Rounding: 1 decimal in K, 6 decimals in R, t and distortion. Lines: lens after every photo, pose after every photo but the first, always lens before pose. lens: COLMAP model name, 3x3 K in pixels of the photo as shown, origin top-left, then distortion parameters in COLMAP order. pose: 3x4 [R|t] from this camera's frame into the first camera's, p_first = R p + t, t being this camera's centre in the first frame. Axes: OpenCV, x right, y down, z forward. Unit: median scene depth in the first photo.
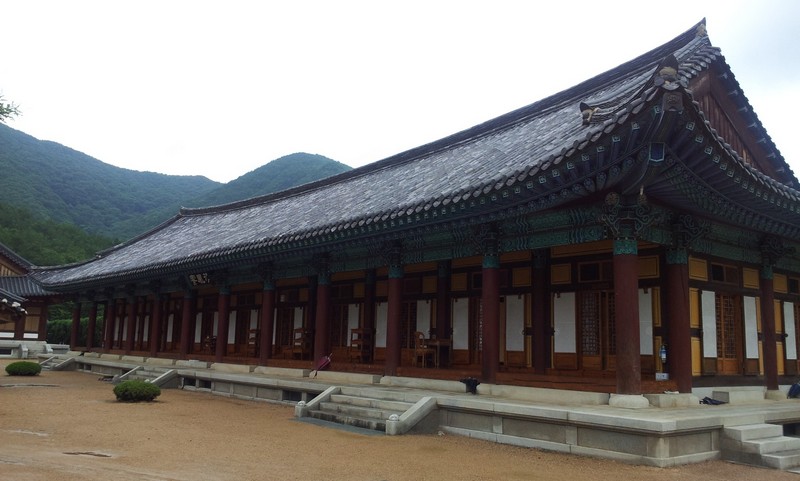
lens RADIAL K [[706.9, 0, 398.7], [0, 706.9, 241.5], [0, 0, 1]] dist [0.020122, -0.072360]
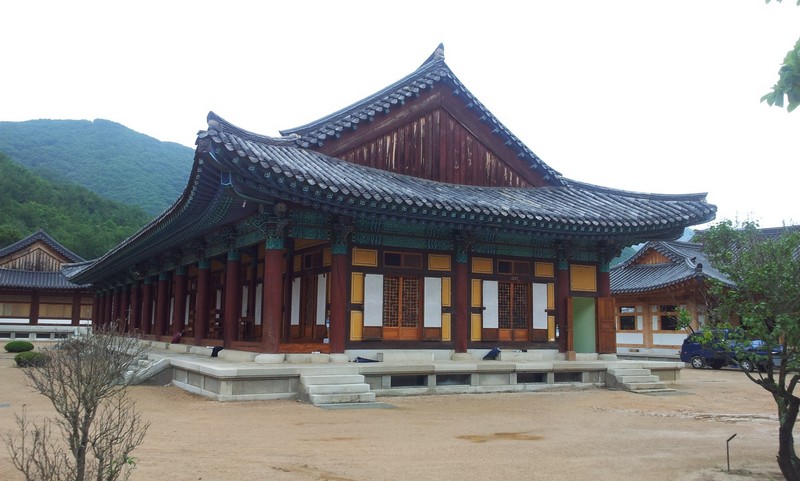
lens RADIAL K [[706.9, 0, 404.6], [0, 706.9, 237.9], [0, 0, 1]] dist [0.020122, -0.072360]
pose [[0.986827, -0.035464, -0.157847, 0.659459], [0.038480, 0.999130, 0.016088, -0.013236], [0.157139, -0.021950, 0.987333, -0.234670]]
